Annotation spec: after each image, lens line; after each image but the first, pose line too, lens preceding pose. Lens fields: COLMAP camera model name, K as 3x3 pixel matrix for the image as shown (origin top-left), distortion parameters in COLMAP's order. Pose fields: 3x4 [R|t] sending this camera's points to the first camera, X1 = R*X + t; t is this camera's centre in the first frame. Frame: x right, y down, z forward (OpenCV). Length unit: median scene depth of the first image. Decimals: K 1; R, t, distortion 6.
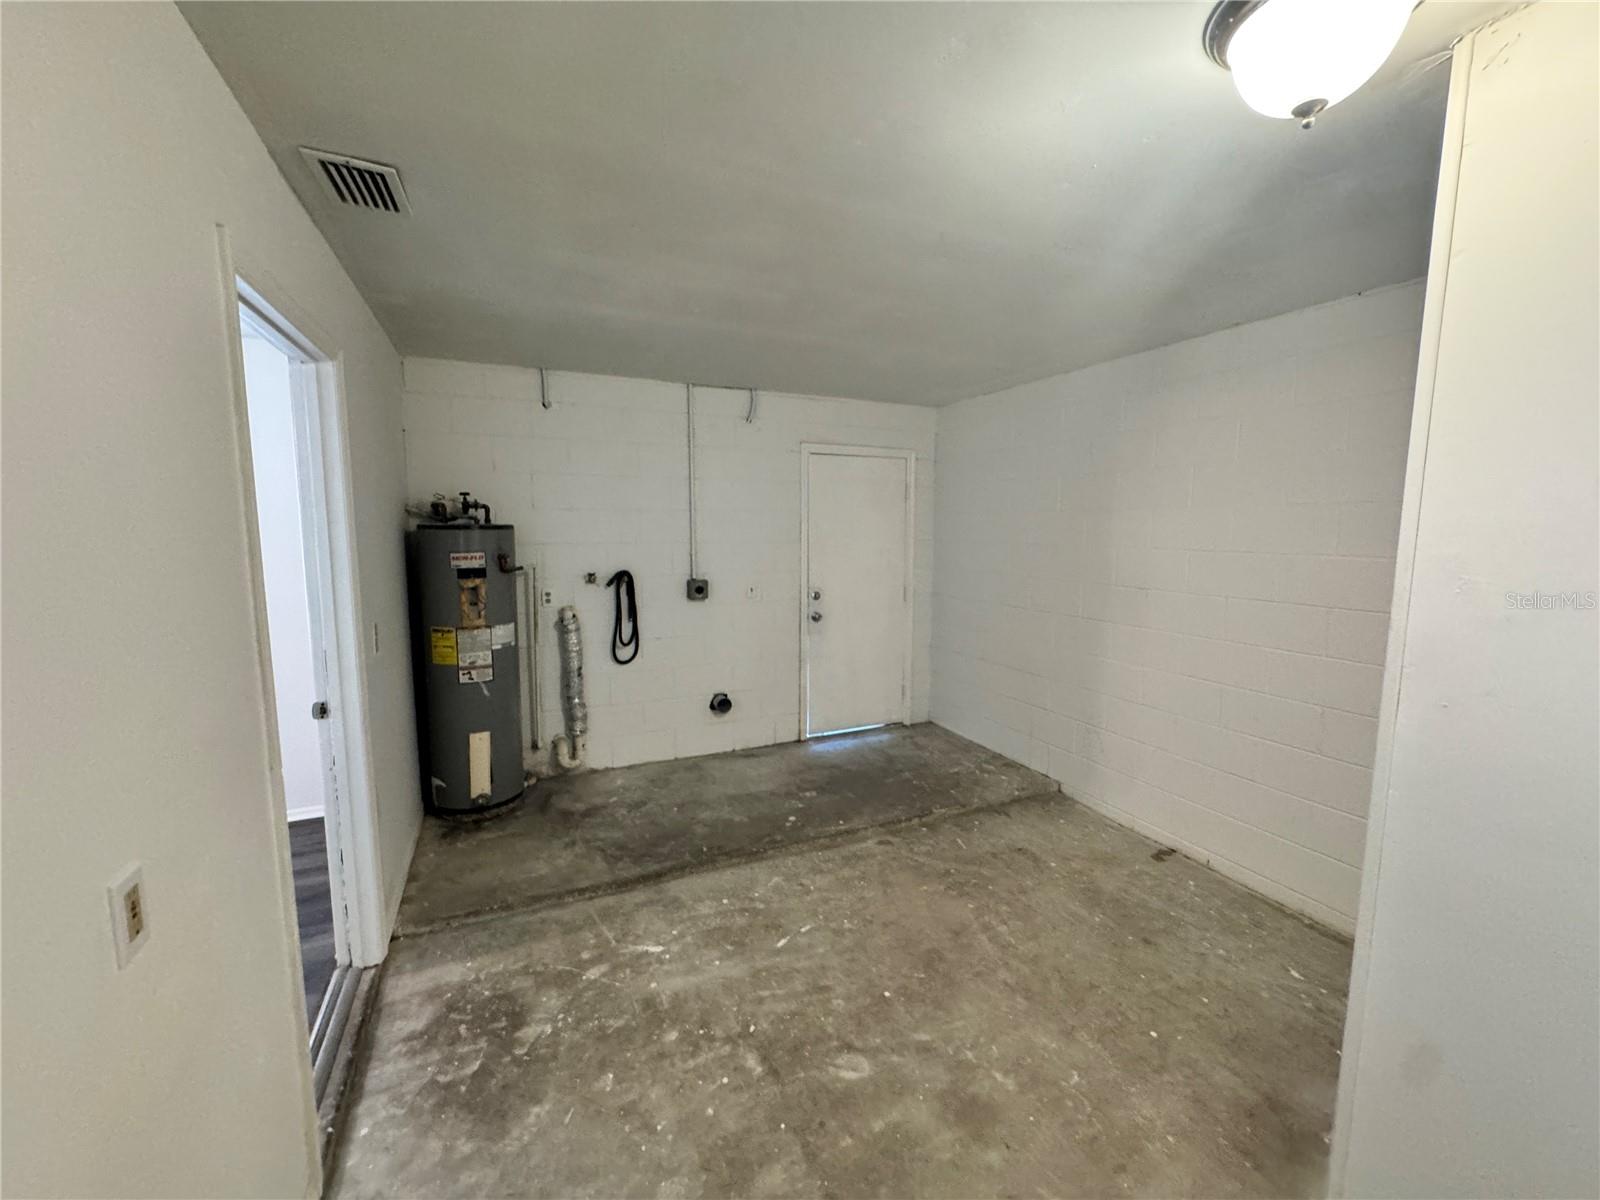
lens RADIAL K [[639.0, 0, 799.9], [0, 639.0, 594.7], [0, 0, 1]] dist [-0.003993, -0.000091]
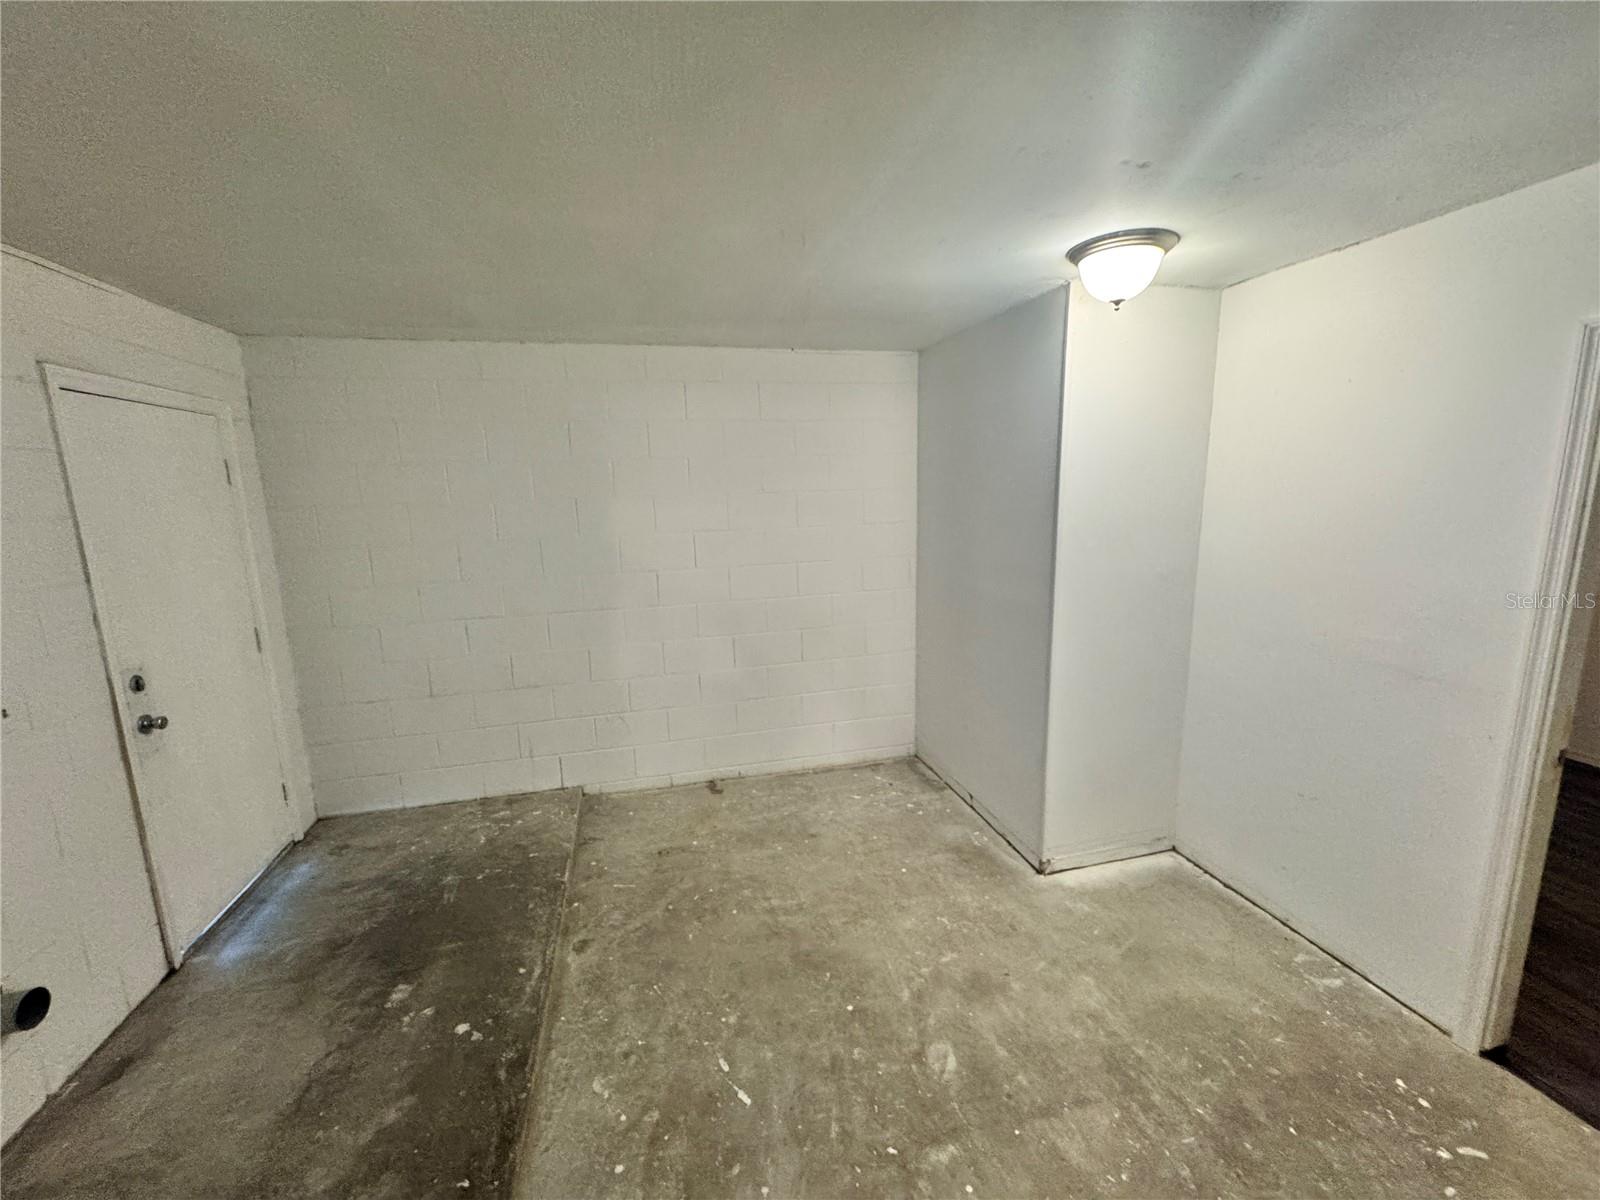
lens RADIAL K [[639.0, 0, 799.9], [0, 639.0, 594.7], [0, 0, 1]] dist [-0.003993, -0.000091]
pose [[0.183028, -0.172228, 0.967904, -0.508239], [0.130783, 0.980050, 0.149658, -0.106628], [-0.974370, 0.099194, 0.201901, 0.581108]]
